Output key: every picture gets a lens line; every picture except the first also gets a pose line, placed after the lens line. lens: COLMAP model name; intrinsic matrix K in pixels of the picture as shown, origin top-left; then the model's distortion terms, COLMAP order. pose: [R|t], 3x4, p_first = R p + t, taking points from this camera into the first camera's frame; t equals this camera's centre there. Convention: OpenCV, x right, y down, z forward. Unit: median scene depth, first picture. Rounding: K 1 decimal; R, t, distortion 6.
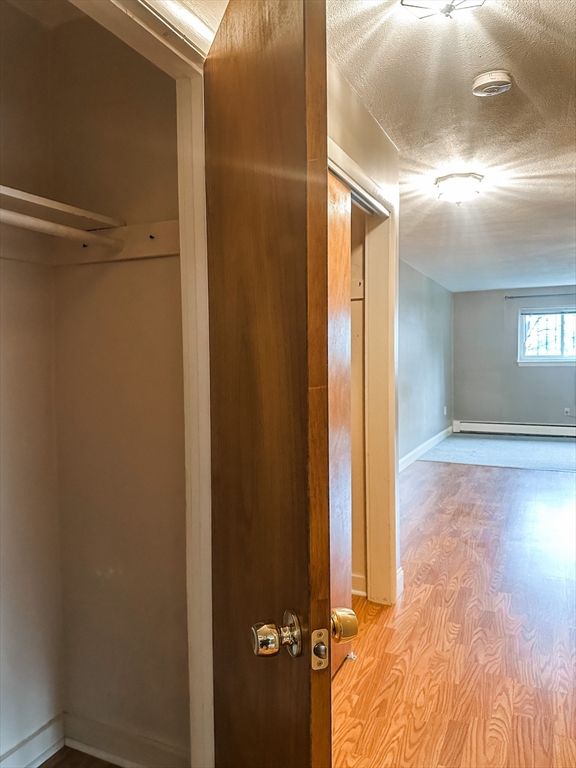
lens RADIAL K [[559.6, 0, 283.4], [0, 559.6, 381.6], [0, 0, 1]] dist [0.016273, -0.006716]
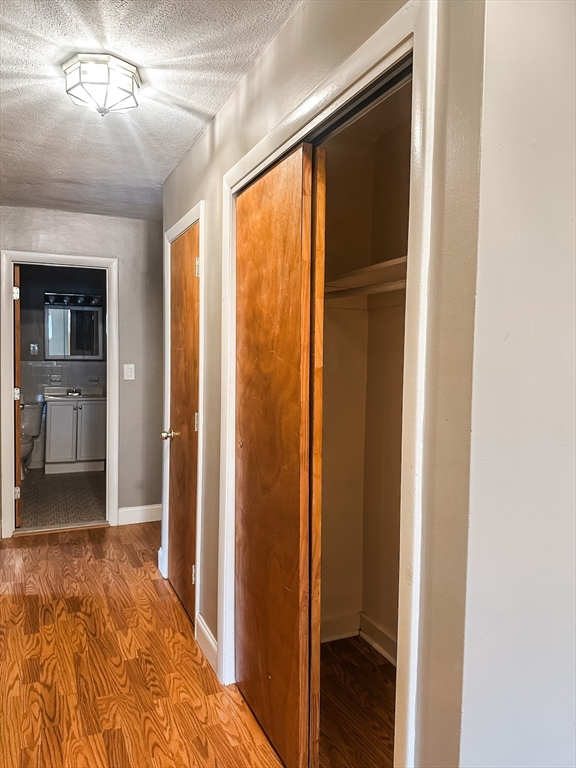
lens RADIAL K [[559.6, 0, 283.4], [0, 559.6, 381.6], [0, 0, 1]] dist [0.016273, -0.006716]
pose [[-0.650433, 0.031675, -0.758903, 0.837120], [-0.045161, 0.995750, 0.080266, -0.109154], [0.758220, 0.086480, -0.646238, 1.788296]]
